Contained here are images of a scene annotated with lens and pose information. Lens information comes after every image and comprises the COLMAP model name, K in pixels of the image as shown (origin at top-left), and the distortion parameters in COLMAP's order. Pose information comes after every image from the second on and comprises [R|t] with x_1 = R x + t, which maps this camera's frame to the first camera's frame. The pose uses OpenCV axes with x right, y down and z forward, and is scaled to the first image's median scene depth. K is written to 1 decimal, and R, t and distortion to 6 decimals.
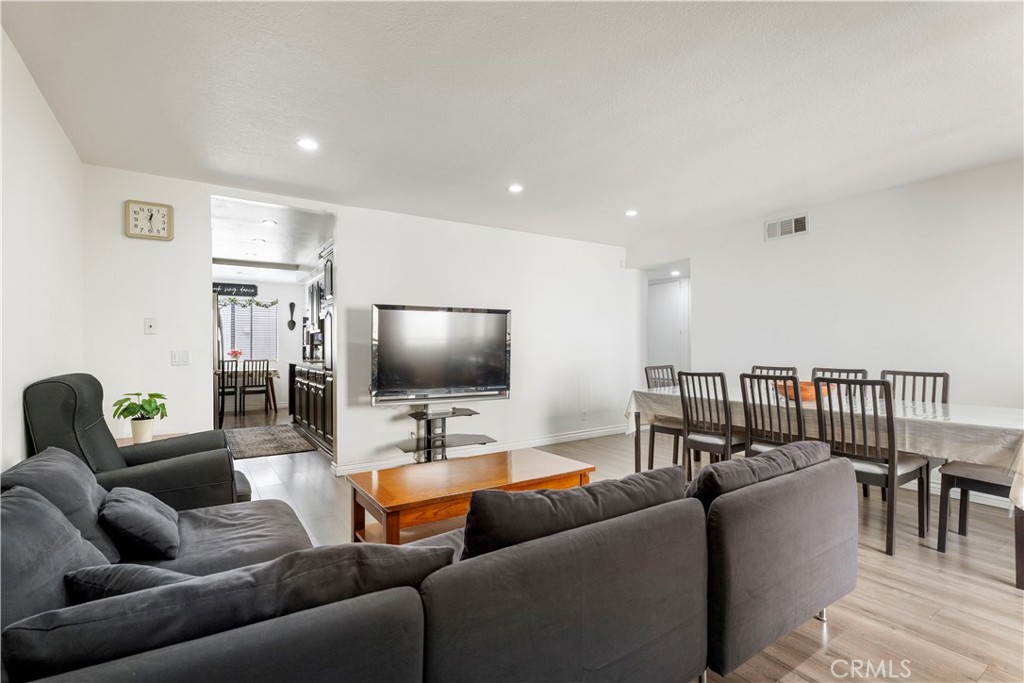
lens RADIAL K [[480.4, 0, 512.0], [0, 480.4, 341.3], [0, 0, 1]] dist [0.001759, 0.002399]
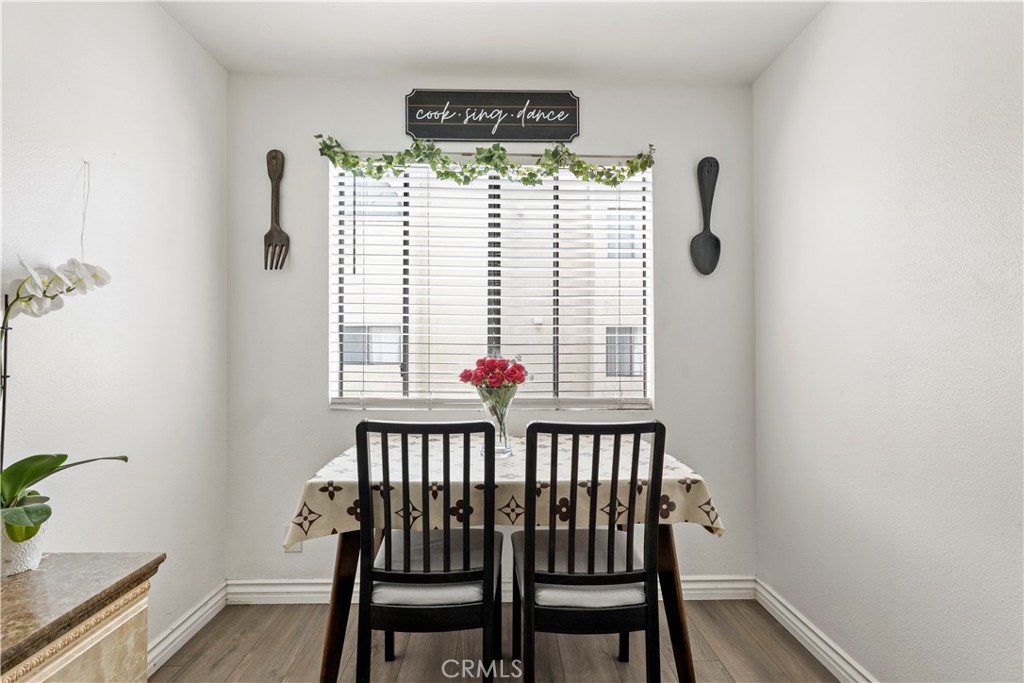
lens RADIAL K [[480.4, 0, 510.4], [0, 480.4, 344.8], [0, 0, 1]] dist [0.001759, 0.002399]
pose [[0.853436, 0.002207, -0.521194, -0.459012], [-0.002317, 0.999997, 0.000441, 0.012808], [0.521193, 0.000831, 0.853438, 0.822927]]
